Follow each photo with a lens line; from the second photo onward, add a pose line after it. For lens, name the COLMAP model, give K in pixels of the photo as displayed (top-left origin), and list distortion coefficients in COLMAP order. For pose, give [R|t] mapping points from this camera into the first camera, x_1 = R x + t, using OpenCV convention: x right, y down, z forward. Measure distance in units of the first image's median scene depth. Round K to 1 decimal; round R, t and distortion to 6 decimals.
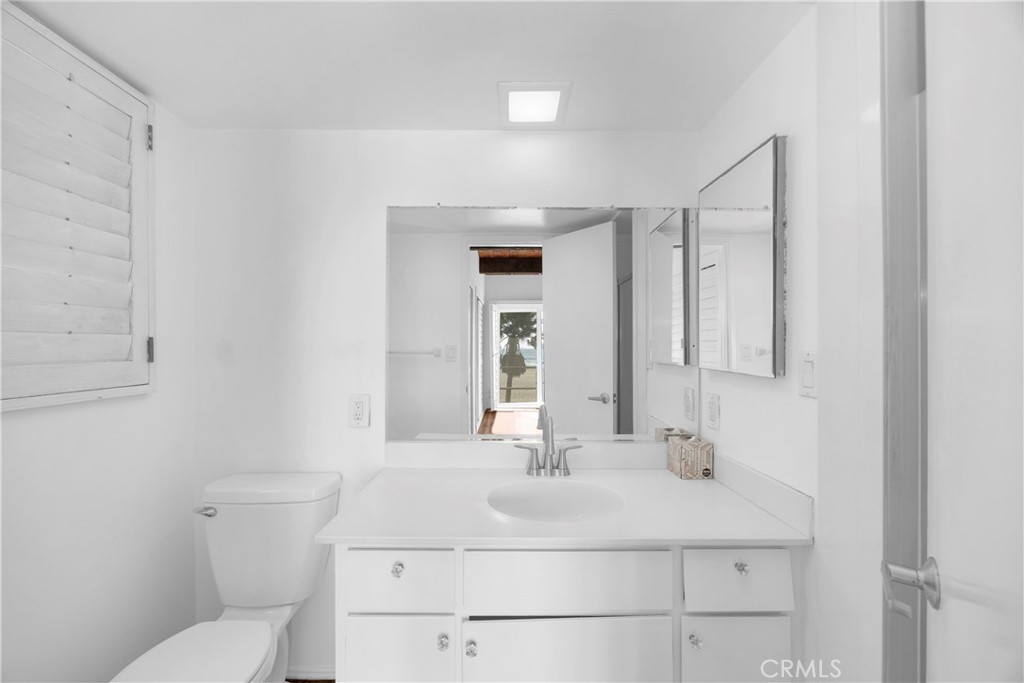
lens RADIAL K [[387.1, 0, 511.2], [0, 387.1, 344.0], [0, 0, 1]] dist [-0.002998, -0.000007]
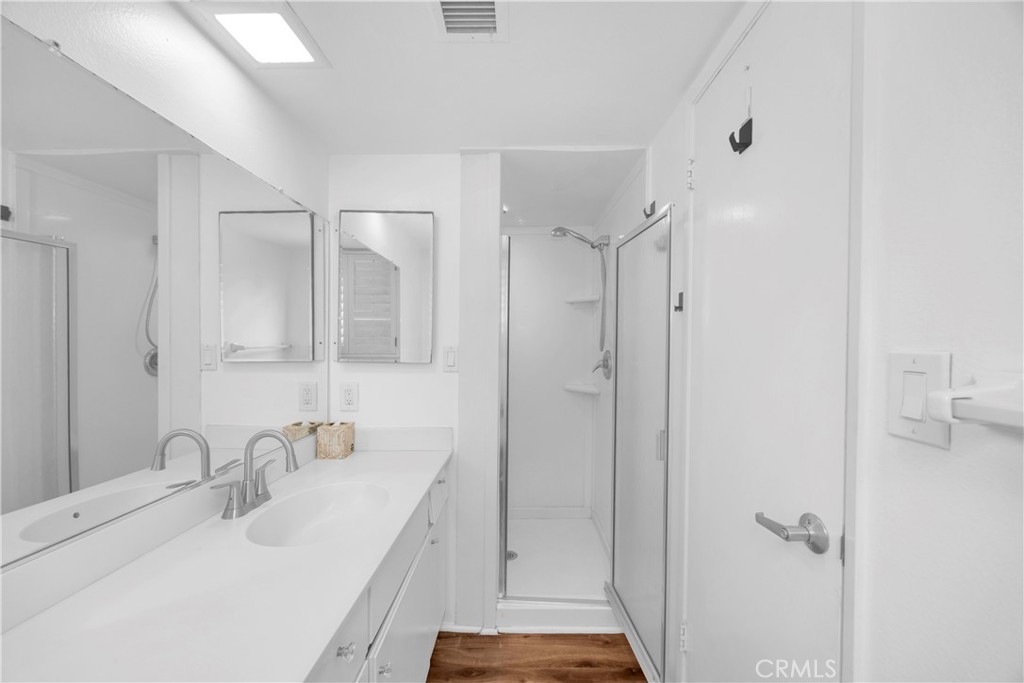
lens RADIAL K [[387.1, 0, 511.2], [0, 387.1, 344.0], [0, 0, 1]] dist [-0.002998, -0.000007]
pose [[0.031962, 0.000241, 0.999489, -0.698585], [-0.003175, 0.999995, -0.000139, 0.005168], [-0.999484, -0.003169, 0.031963, 0.459556]]
